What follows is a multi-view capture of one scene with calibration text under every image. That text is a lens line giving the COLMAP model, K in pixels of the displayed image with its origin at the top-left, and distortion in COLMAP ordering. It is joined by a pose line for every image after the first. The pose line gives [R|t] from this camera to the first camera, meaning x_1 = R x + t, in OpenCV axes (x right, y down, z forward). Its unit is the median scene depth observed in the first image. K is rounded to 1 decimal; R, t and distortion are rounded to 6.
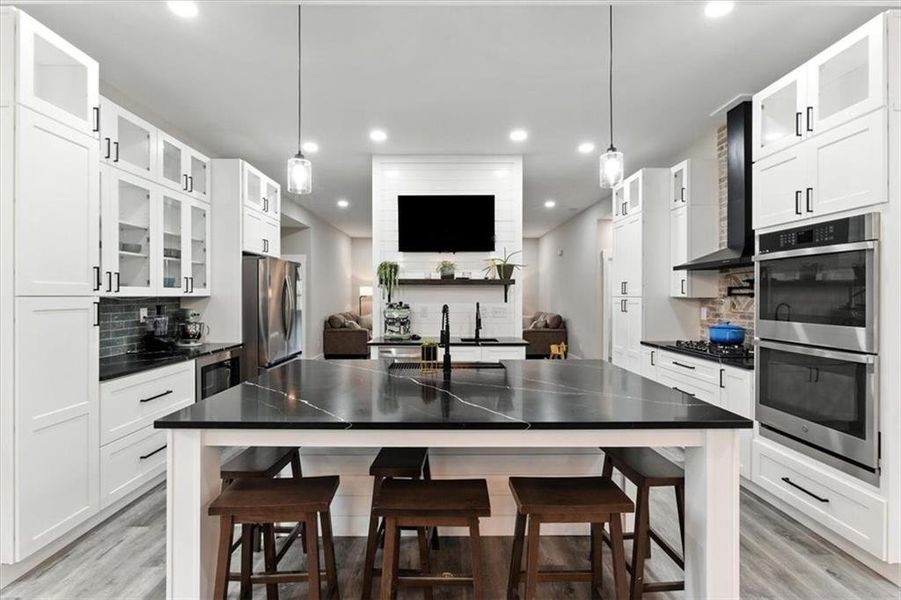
lens RADIAL K [[412.6, 0, 446.2], [0, 412.6, 294.9], [0, 0, 1]] dist [-0.004436, 0.003170]
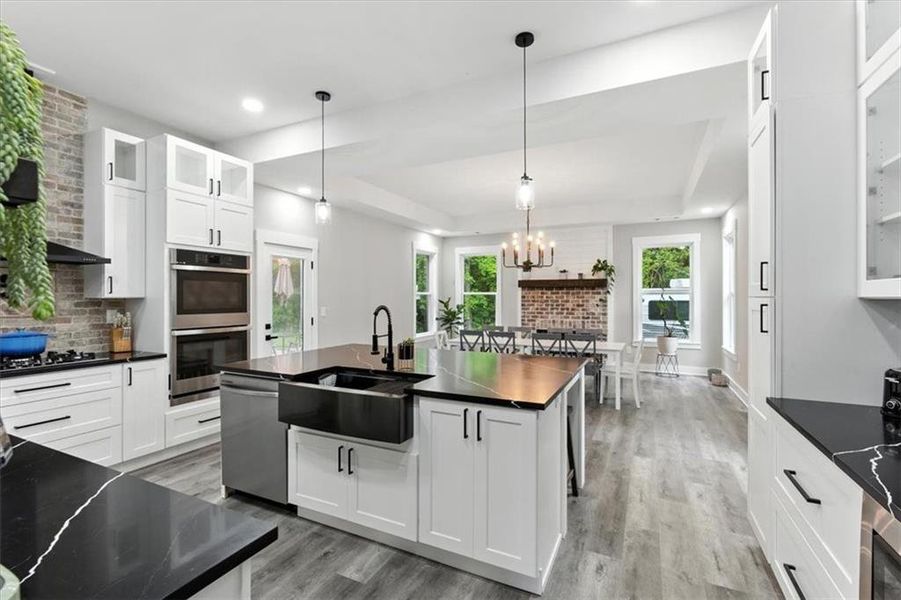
lens RADIAL K [[412.6, 0, 443.7], [0, 412.6, 299.0], [0, 0, 1]] dist [-0.004436, 0.003170]
pose [[-0.894776, -0.002379, 0.446508, -0.369406], [-0.001601, 0.999996, 0.002119, 0.003864], [-0.446512, 0.001182, -0.894777, 1.178675]]
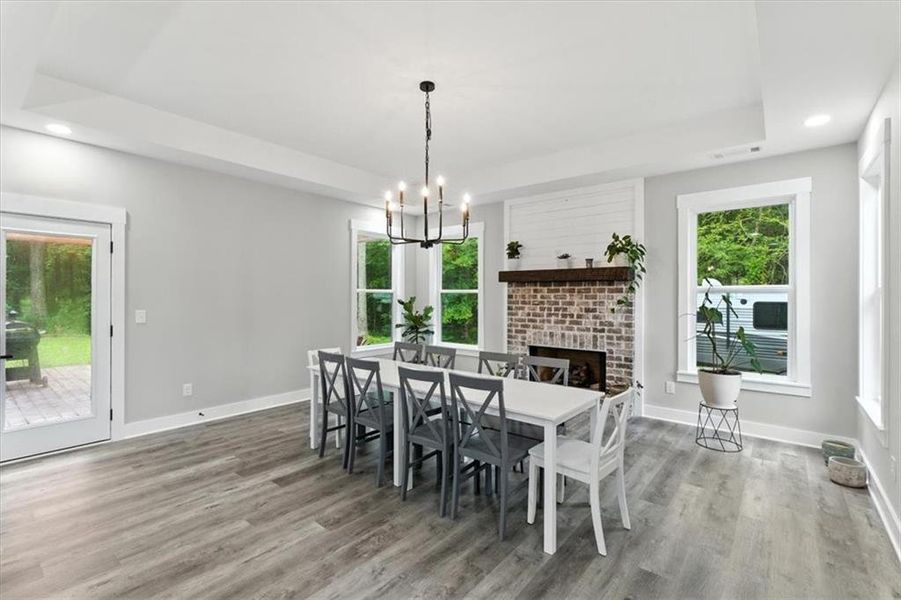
lens RADIAL K [[412.6, 0, 444.1], [0, 412.6, 294.9], [0, 0, 1]] dist [-0.004436, 0.003170]
pose [[-0.765857, -0.001398, 0.643009, -0.528609], [-0.005821, 0.999972, -0.004760, 0.000733], [-0.642984, -0.007388, -0.765844, 0.352464]]
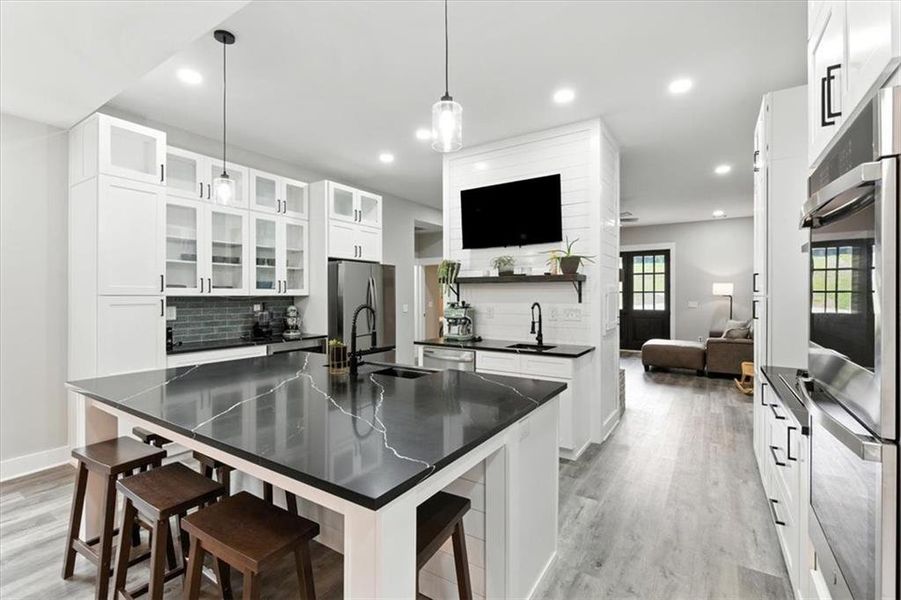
lens RADIAL K [[412.6, 0, 445.5], [0, 412.6, 294.2], [0, 0, 1]] dist [-0.004436, 0.003170]
pose [[0.831740, -0.001837, -0.555162, 0.445463], [0.001868, 0.999998, -0.000510, 0.000957], [0.555162, -0.000612, 0.831742, 0.206893]]
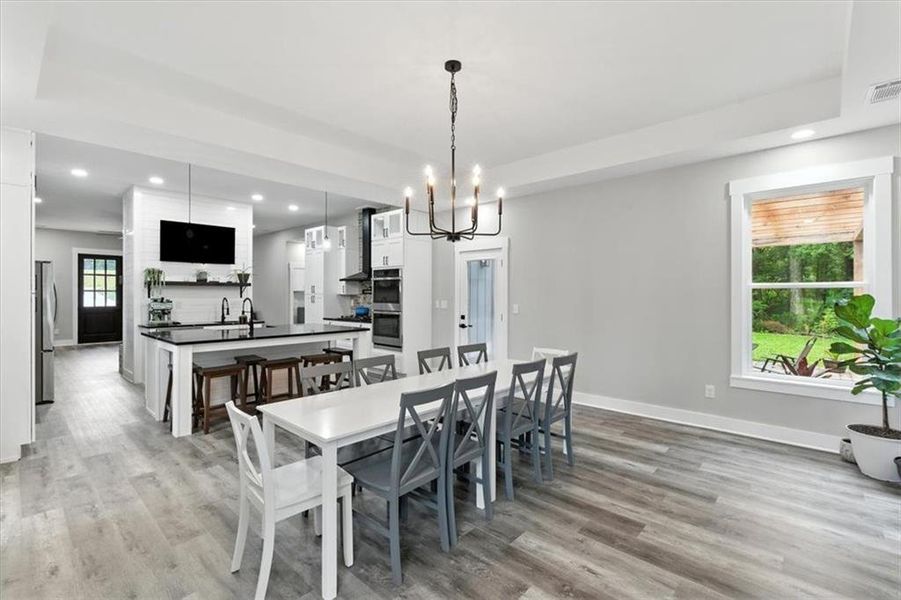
lens RADIAL K [[412.6, 0, 452.2], [0, 412.6, 296.4], [0, 0, 1]] dist [-0.004436, 0.003170]
pose [[0.680751, -0.001864, 0.732513, -0.529321], [-0.003286, 0.999979, 0.005599, 0.002170], [-0.732508, -0.006218, 0.680730, -0.744950]]
